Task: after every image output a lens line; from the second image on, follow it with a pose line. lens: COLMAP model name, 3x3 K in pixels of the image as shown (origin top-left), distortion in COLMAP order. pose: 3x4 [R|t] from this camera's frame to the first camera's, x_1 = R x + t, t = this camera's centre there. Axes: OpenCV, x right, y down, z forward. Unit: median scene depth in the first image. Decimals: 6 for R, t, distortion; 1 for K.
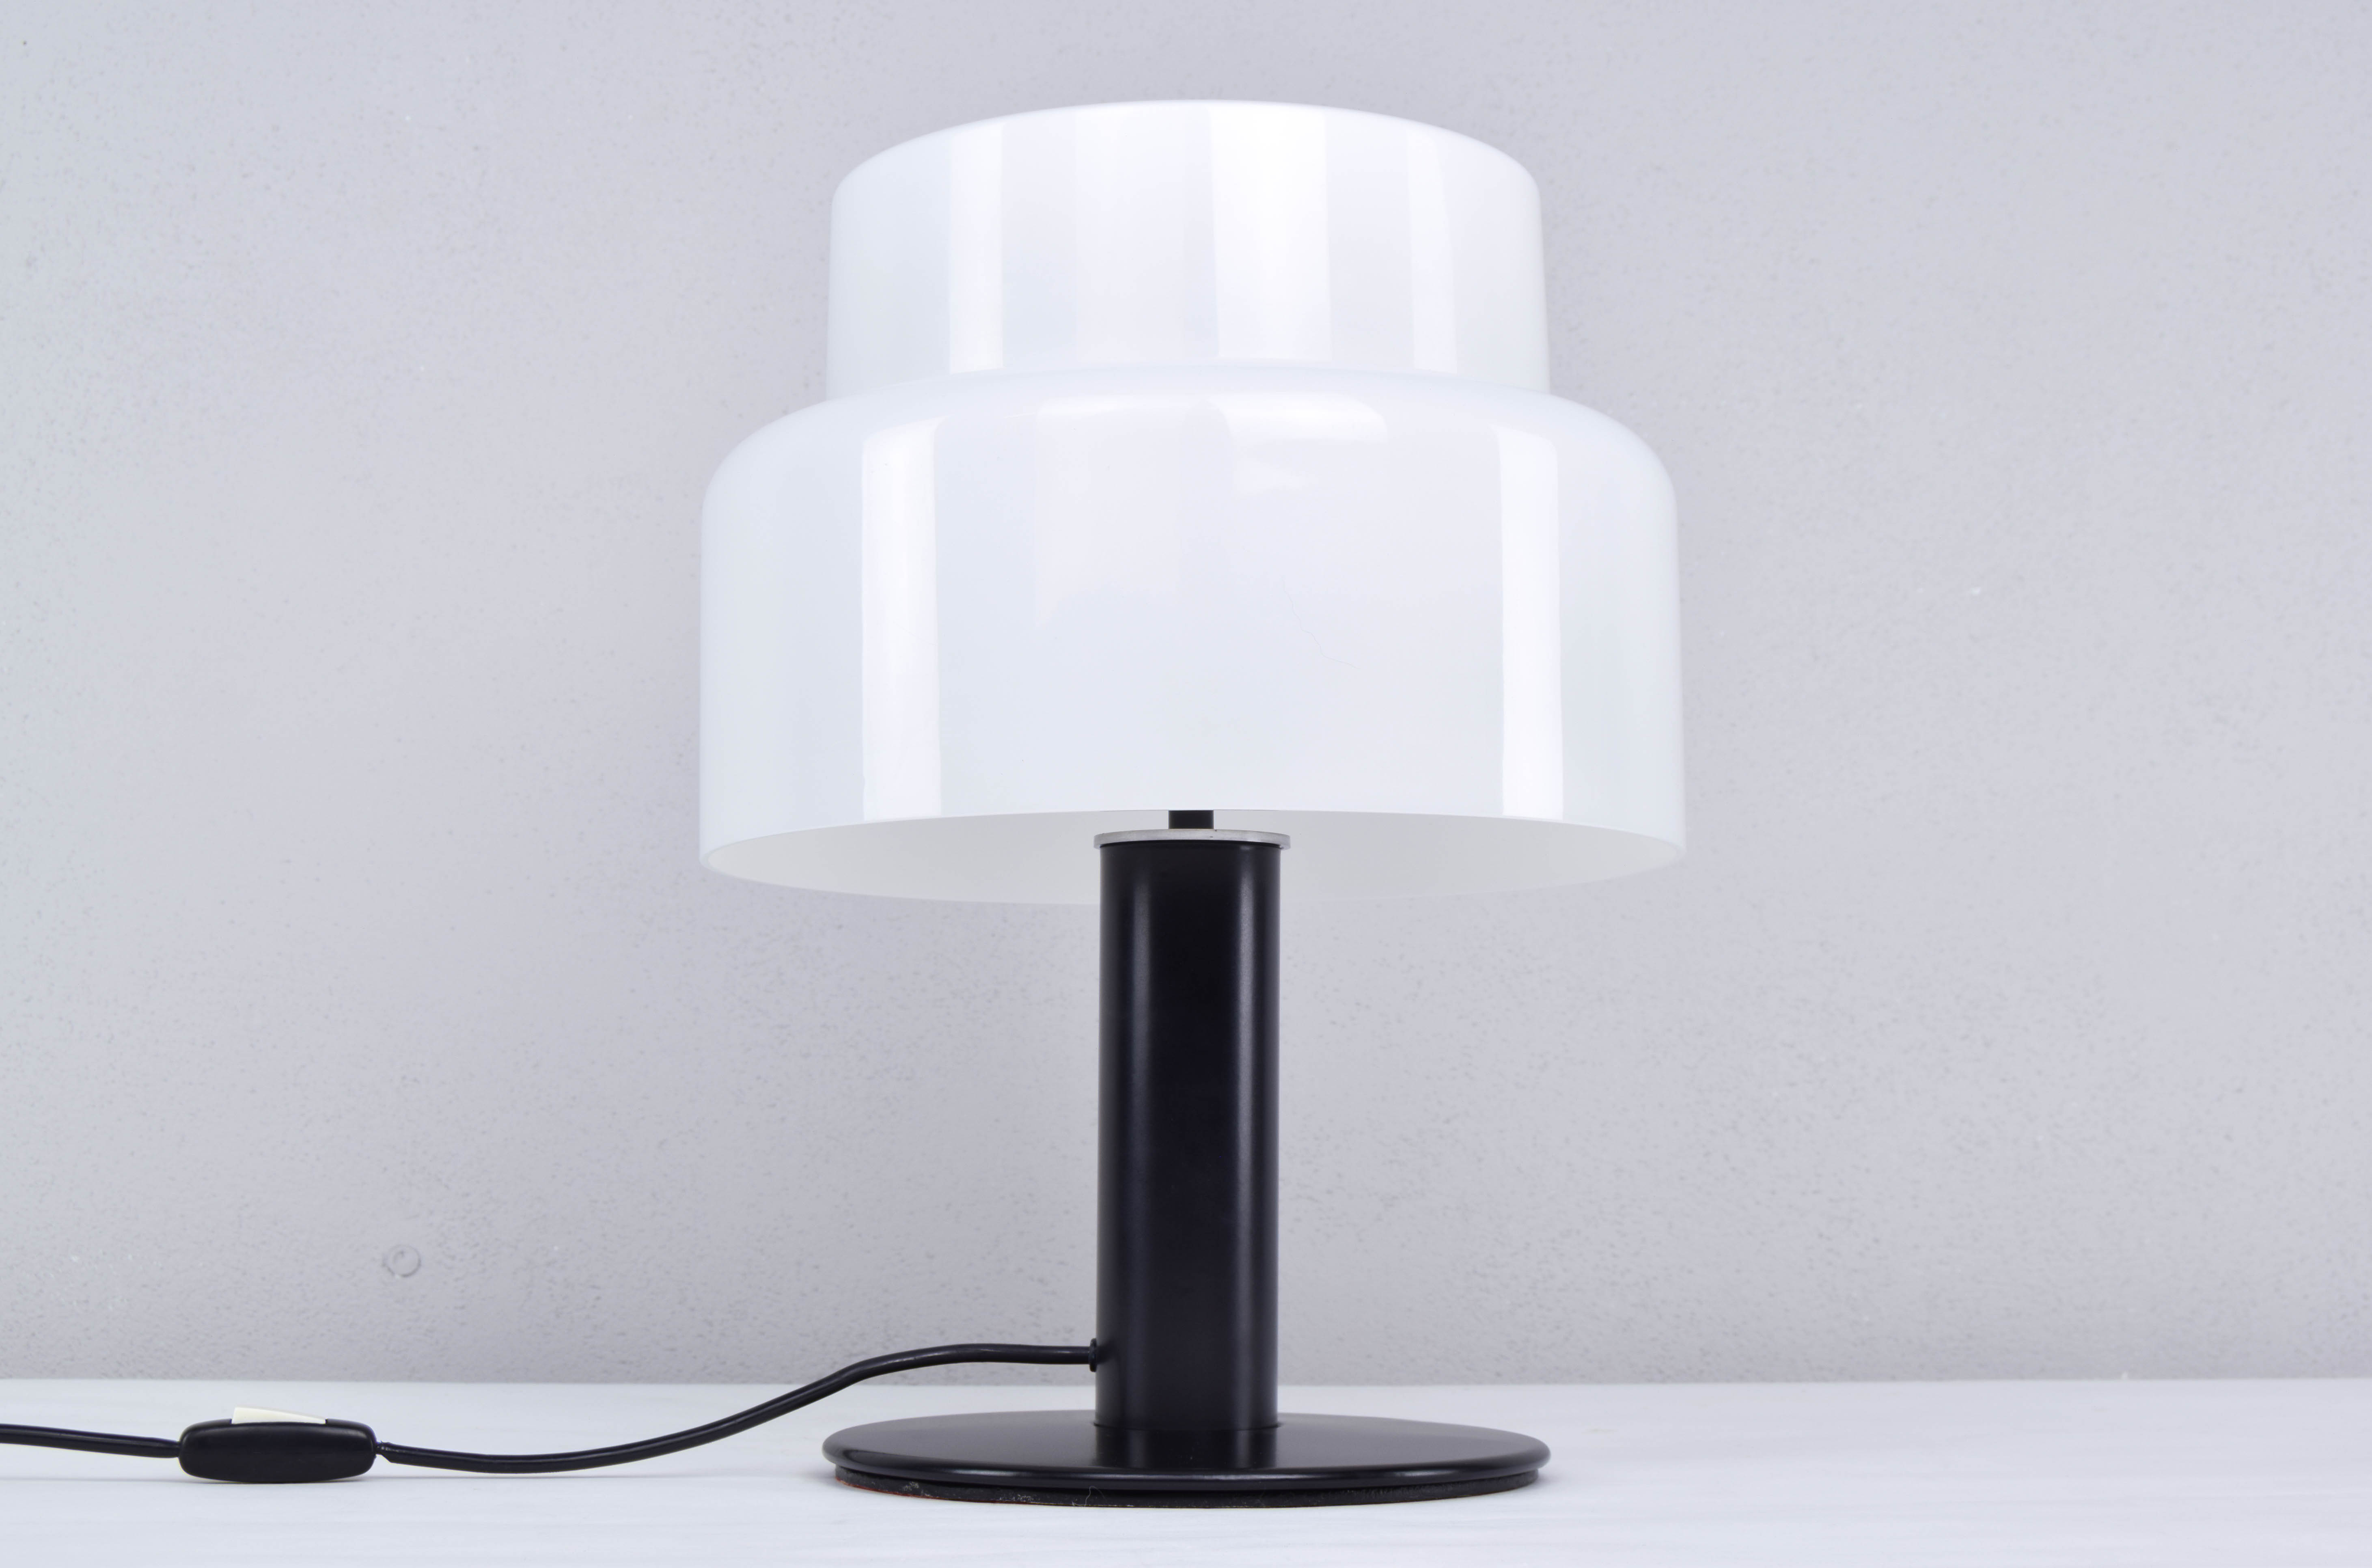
lens RADIAL K [[3715.2, 0, 1138.5], [0, 3715.2, 793.3], [0, 0, 1]] dist [-0.003766, 0.000000]
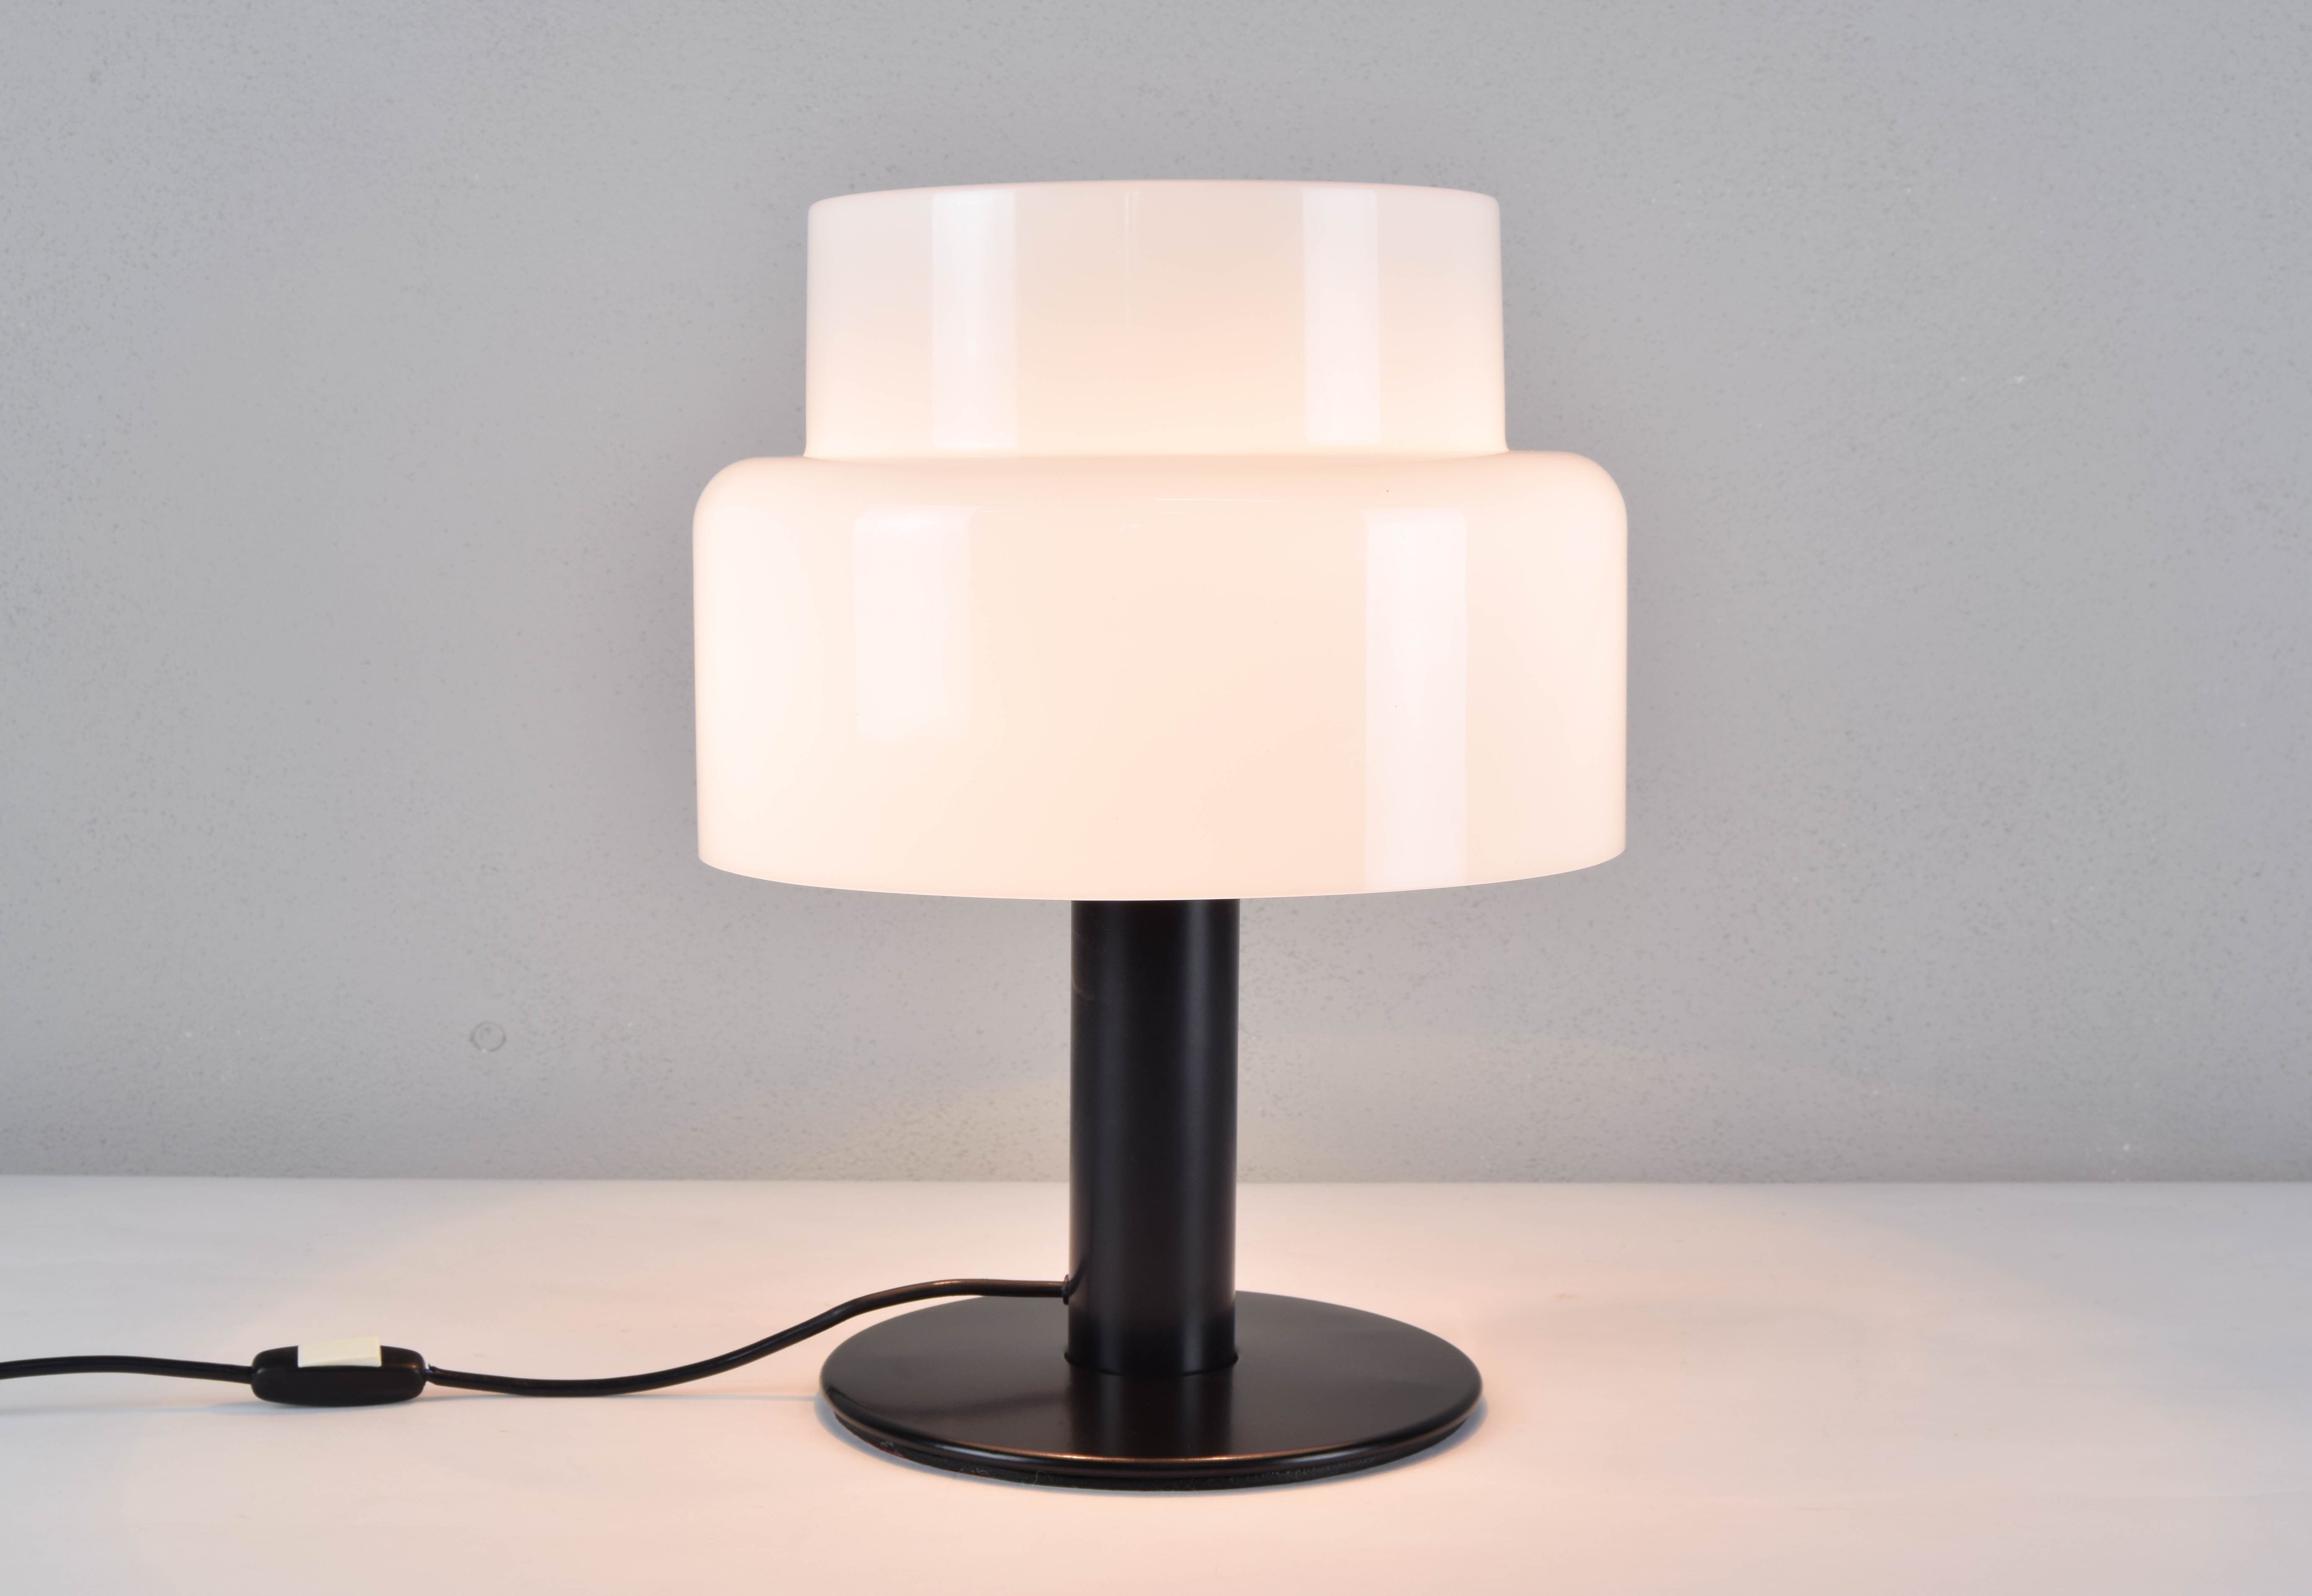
lens RADIAL K [[3925.5, 0, 1095.9], [0, 3925.5, 825.1], [0, 0, 1]] dist [0.000843, 0.000000]
pose [[0.997050, 0.008818, -0.076248, 0.060861], [0.007362, 0.977811, 0.209358, -0.164656], [0.076402, -0.209302, 0.974862, -0.076759]]
